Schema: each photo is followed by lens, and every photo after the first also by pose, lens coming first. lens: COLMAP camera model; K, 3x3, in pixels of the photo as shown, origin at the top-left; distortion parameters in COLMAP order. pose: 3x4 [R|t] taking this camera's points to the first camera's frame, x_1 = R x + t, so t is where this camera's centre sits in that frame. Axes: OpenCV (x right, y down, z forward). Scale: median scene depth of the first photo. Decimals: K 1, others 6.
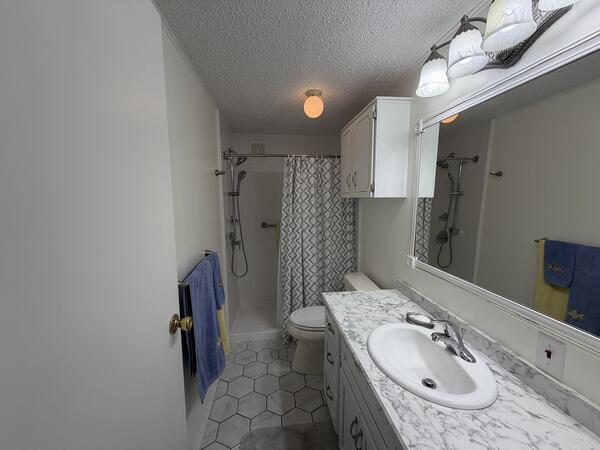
lens RADIAL K [[241.0, 0, 294.5], [0, 241.0, 222.3], [0, 0, 1]] dist [0.000060, 0.000147]
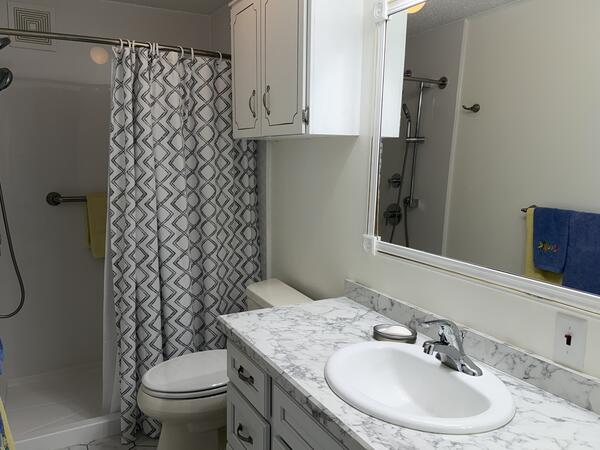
lens RADIAL K [[485.7, 0, 300.2], [0, 485.7, 225.4], [0, 0, 1]] dist [0.088969, -0.114469]
pose [[0.921351, -0.037507, 0.386919, -0.101540], [0.020331, 0.998621, 0.048392, 0.041944], [-0.388201, -0.036720, 0.920843, -0.020692]]
